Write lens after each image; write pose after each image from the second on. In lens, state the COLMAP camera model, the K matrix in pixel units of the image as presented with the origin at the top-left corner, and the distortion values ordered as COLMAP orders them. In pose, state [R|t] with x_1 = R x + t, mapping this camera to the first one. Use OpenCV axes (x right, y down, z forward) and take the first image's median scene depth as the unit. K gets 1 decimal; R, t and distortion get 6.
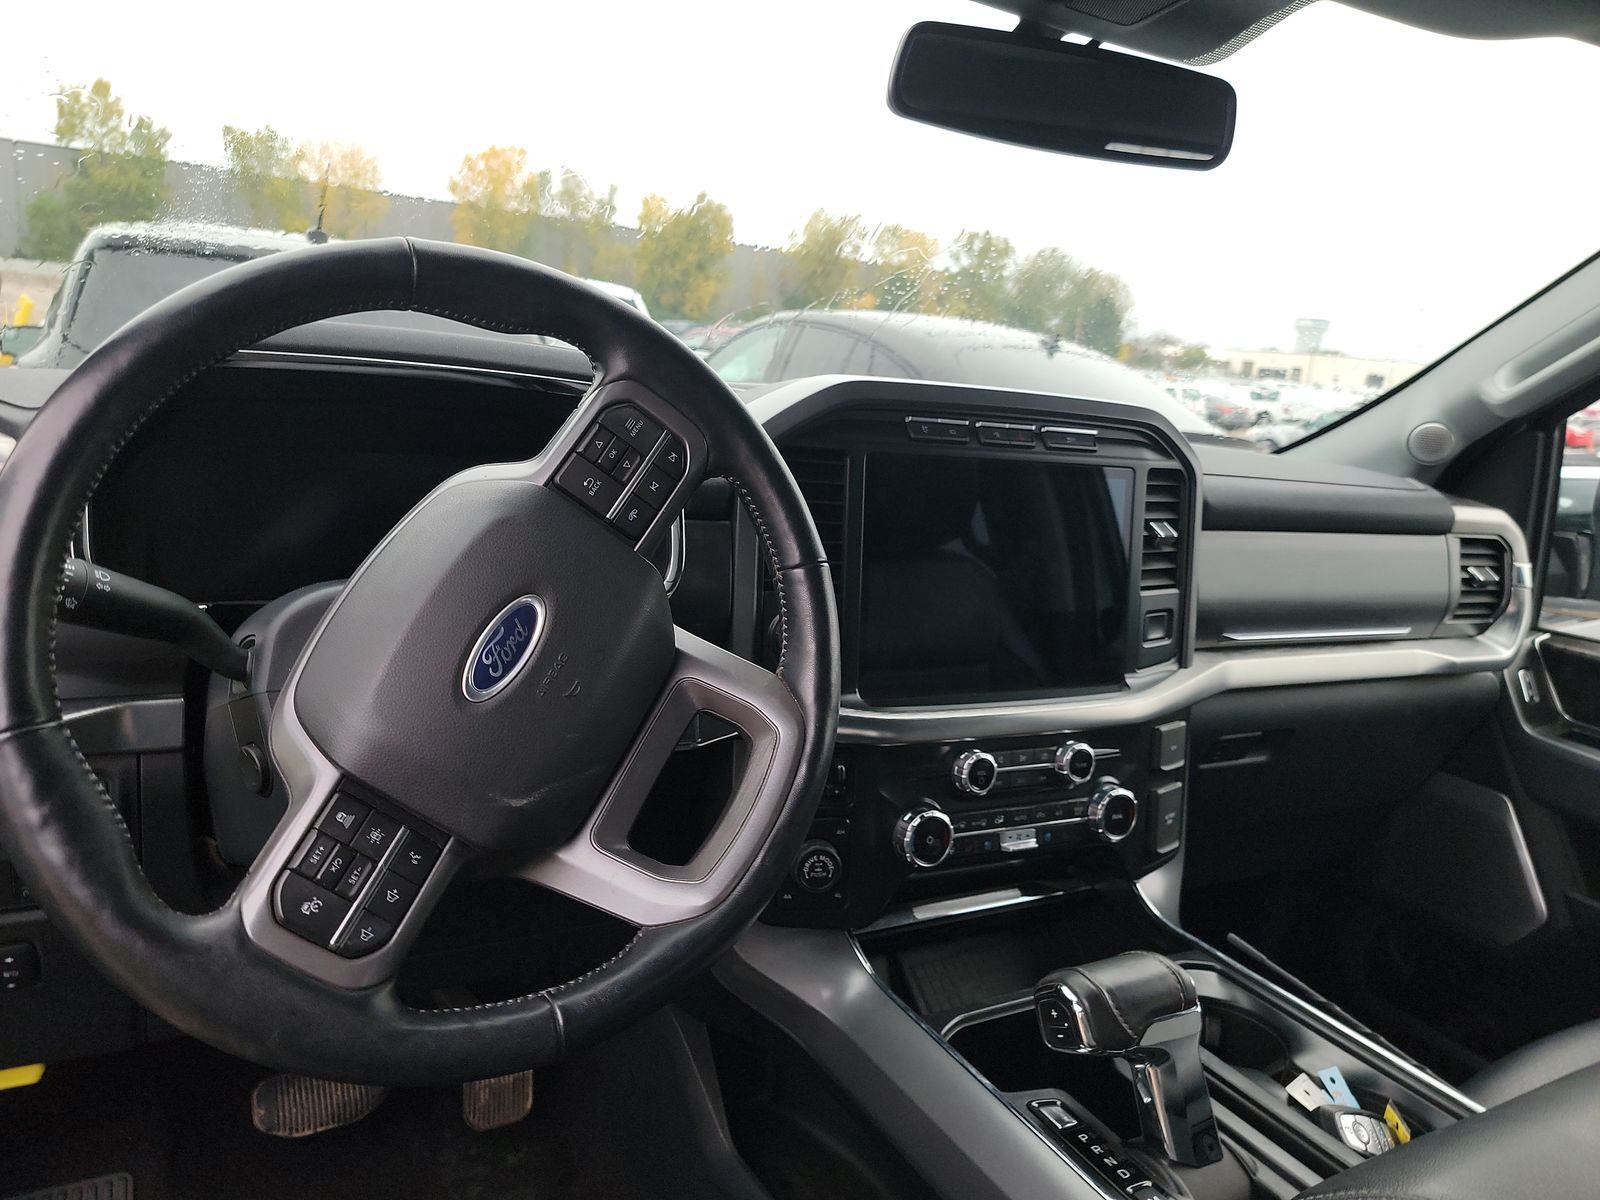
lens RADIAL K [[1099.5, 0, 813.0], [0, 1099.5, 601.0], [0, 0, 1]] dist [0.072223, -0.062011]
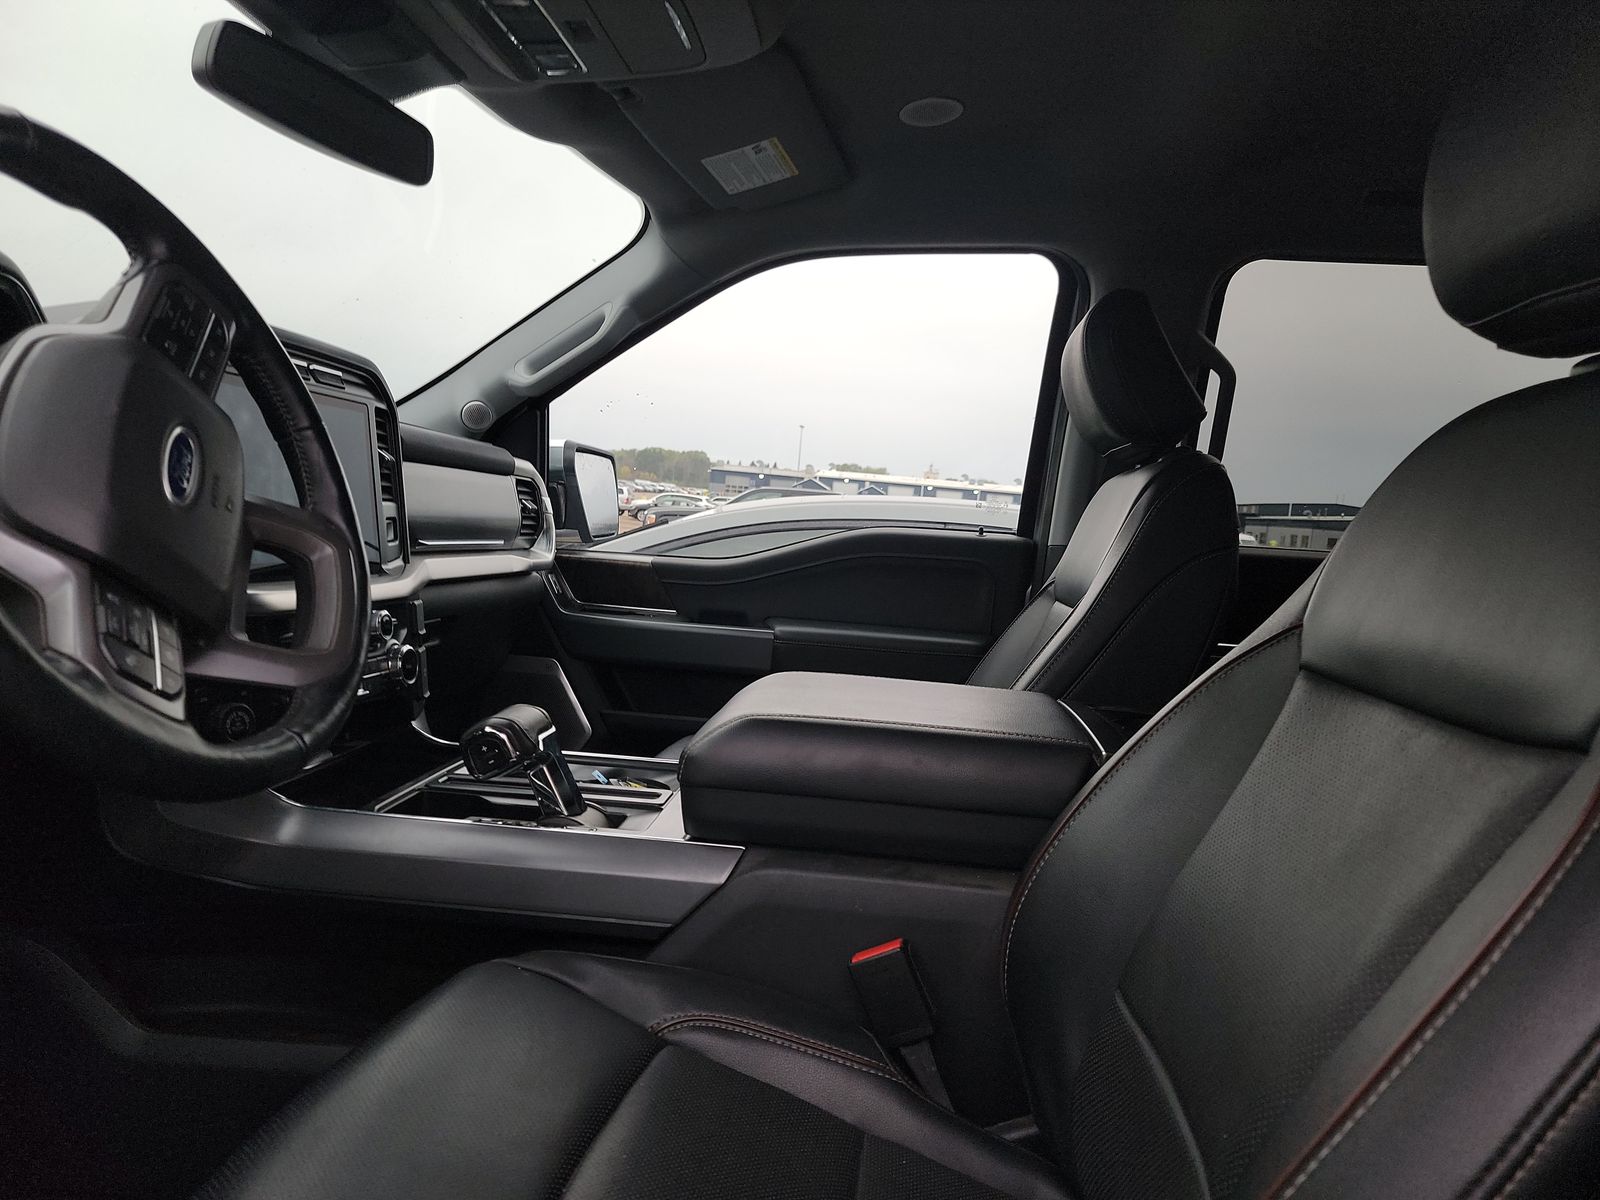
lens RADIAL K [[1099.5, 0, 813.0], [0, 1099.5, 601.0], [0, 0, 1]] dist [0.072223, -0.062011]
pose [[0.557820, -0.106106, 0.823152, -0.403055], [0.141263, 0.989461, 0.031815, 0.108980], [-0.817852, 0.098533, 0.566930, -0.109656]]
